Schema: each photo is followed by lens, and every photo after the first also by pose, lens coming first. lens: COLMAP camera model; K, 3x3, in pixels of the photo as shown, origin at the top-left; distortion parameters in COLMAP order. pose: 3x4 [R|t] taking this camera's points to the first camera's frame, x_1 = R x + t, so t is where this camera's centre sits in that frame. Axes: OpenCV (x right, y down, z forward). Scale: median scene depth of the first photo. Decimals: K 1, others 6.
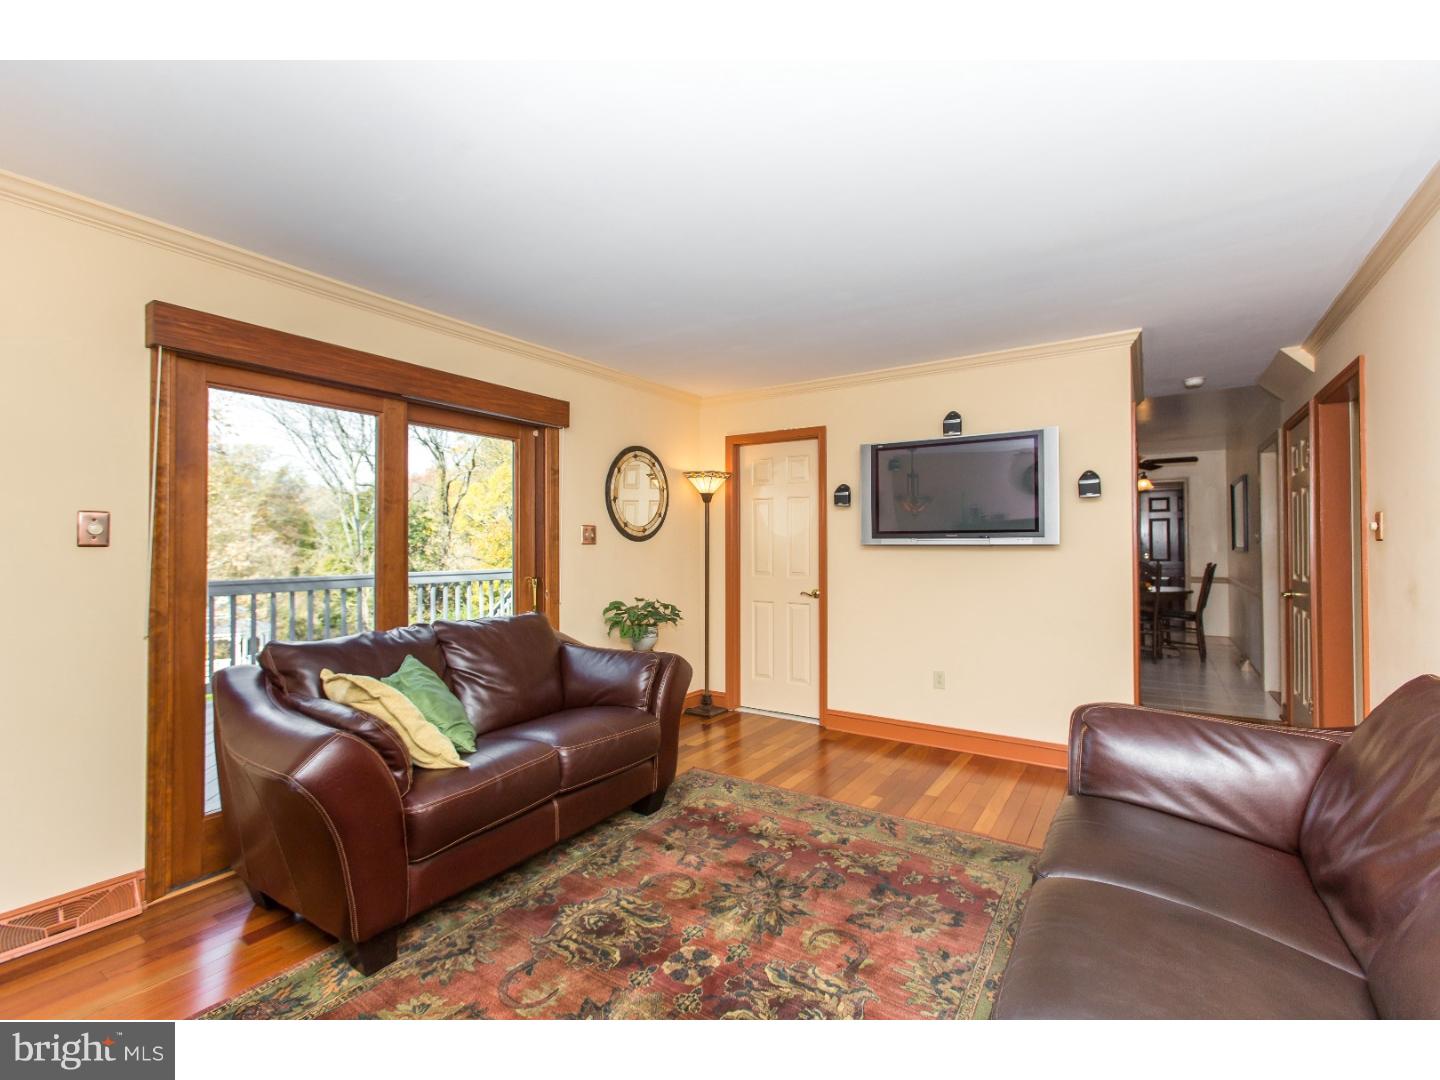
lens RADIAL K [[639.6, 0, 720.0], [0, 639.6, 540.0], [0, 0, 1]] dist [0.002122, 0.000370]
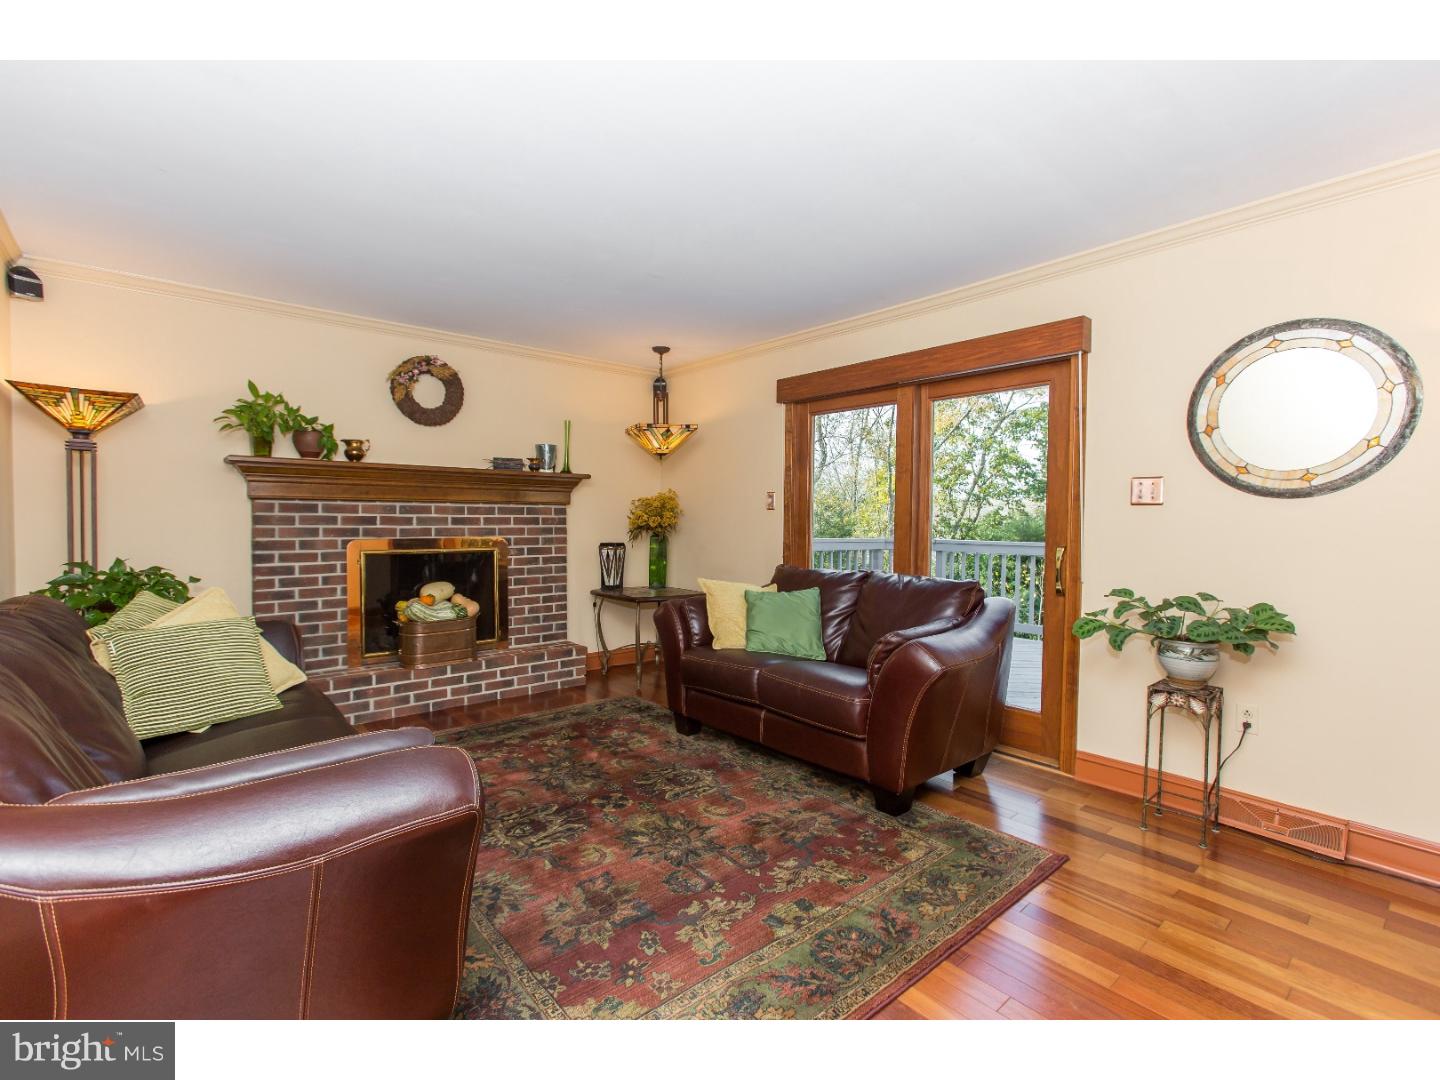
lens RADIAL K [[649.9, 0, 720.0], [0, 649.9, 540.0], [0, 0, 1]] dist [-0.036382, 0.000123]
pose [[-0.267480, 0.026594, -0.963196, 0.857439], [-0.003299, 0.999588, 0.028515, 0.039791], [0.963558, 0.010805, -0.267283, 1.117410]]
